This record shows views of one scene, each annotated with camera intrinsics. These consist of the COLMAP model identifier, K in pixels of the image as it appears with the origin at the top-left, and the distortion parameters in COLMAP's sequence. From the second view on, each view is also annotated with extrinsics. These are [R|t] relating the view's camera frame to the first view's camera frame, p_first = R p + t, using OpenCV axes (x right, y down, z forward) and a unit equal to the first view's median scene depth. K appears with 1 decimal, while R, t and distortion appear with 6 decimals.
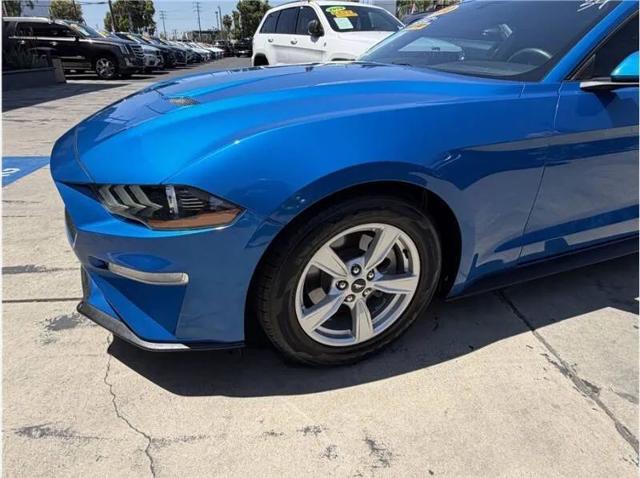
lens RADIAL K [[336.4, 0, 321.8], [0, 336.4, 238.2], [0, 0, 1]] dist [-0.004596, -0.000008]
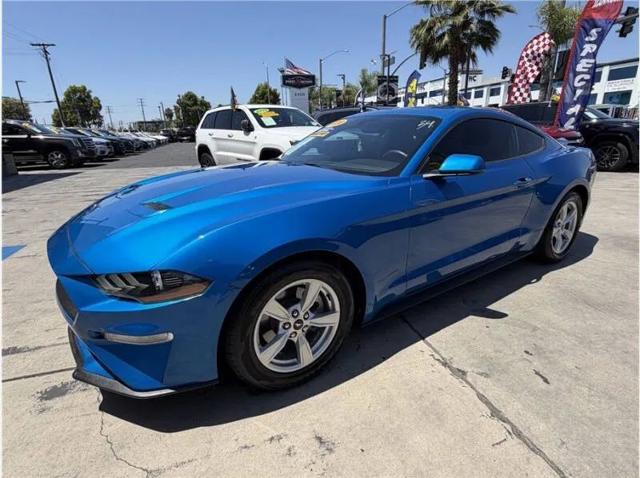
lens RADIAL K [[336.4, 0, 321.8], [0, 336.4, 233.8], [0, 0, 1]] dist [-0.004596, -0.000008]
pose [[0.979913, -0.094233, 0.175758, -0.005663], [0.117101, 0.985269, -0.124627, -0.044141], [-0.161425, 0.142705, 0.976513, -0.425552]]
